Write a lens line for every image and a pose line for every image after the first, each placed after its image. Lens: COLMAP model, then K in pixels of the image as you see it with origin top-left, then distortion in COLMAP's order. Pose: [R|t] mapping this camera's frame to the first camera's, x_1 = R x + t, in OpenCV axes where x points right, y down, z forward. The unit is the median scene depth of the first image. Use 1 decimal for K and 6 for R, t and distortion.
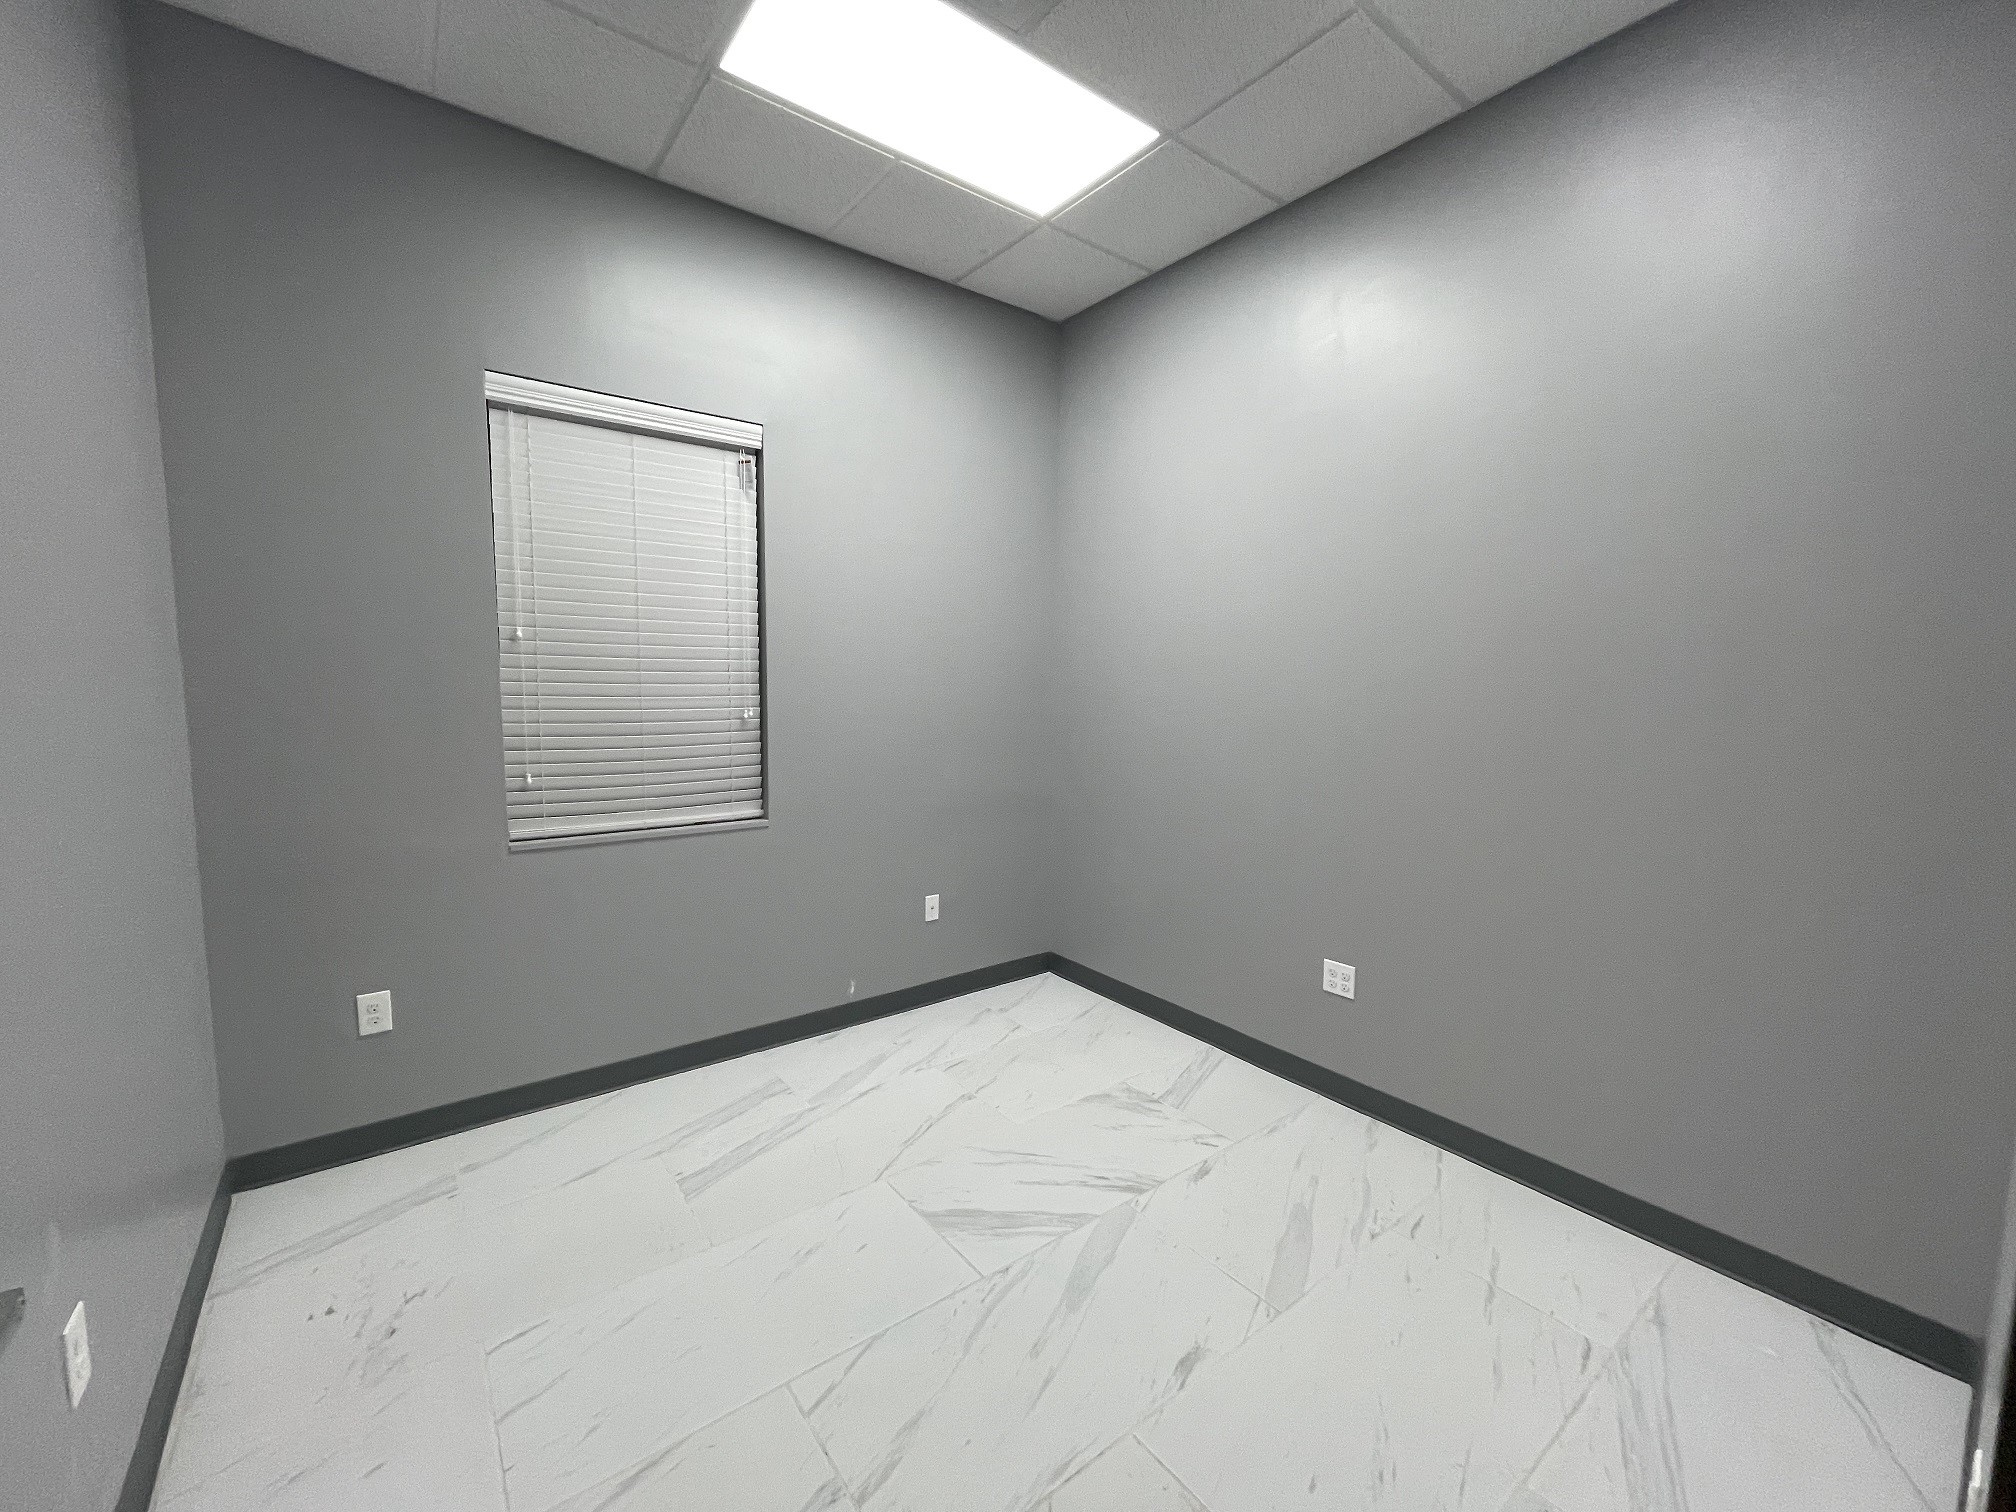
lens RADIAL K [[819.4, 0, 1008.0], [0, 819.4, 756.0], [0, 0, 1]] dist [-0.002072, -0.000078]
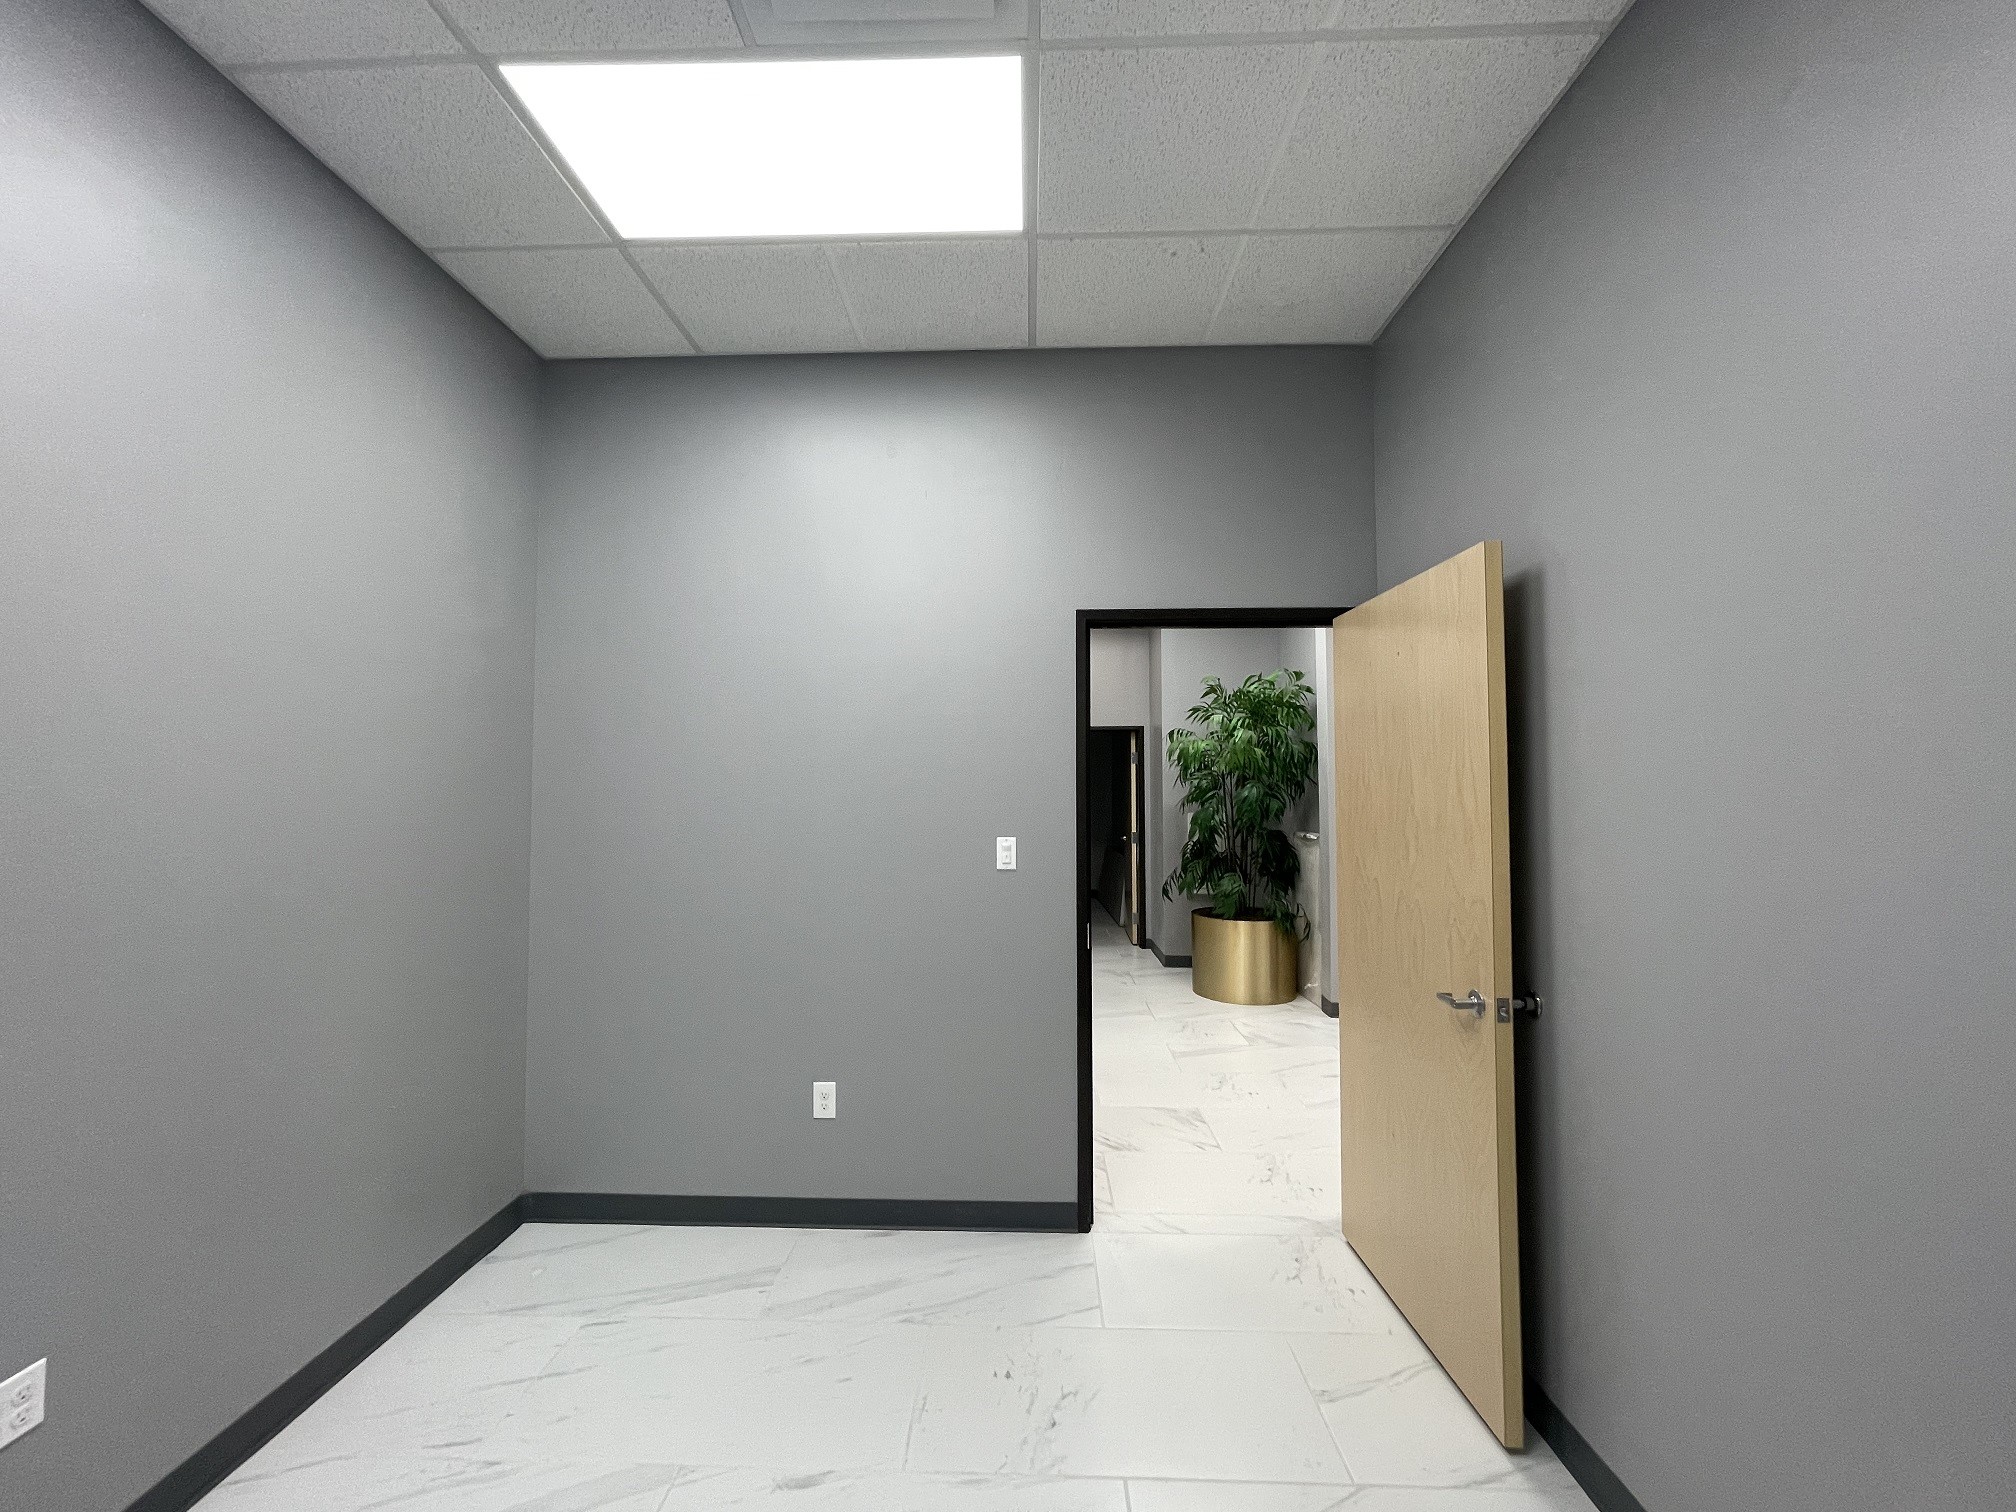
lens RADIAL K [[850.1, 0, 1007.3], [0, 850.1, 766.5], [0, 0, 1]] dist [0.002016, 0.000317]
pose [[0.780437, -0.047839, -0.623401, 0.497771], [-0.041719, 0.990862, -0.128266, -0.029494], [0.623841, 0.126111, 0.771310, 0.391459]]
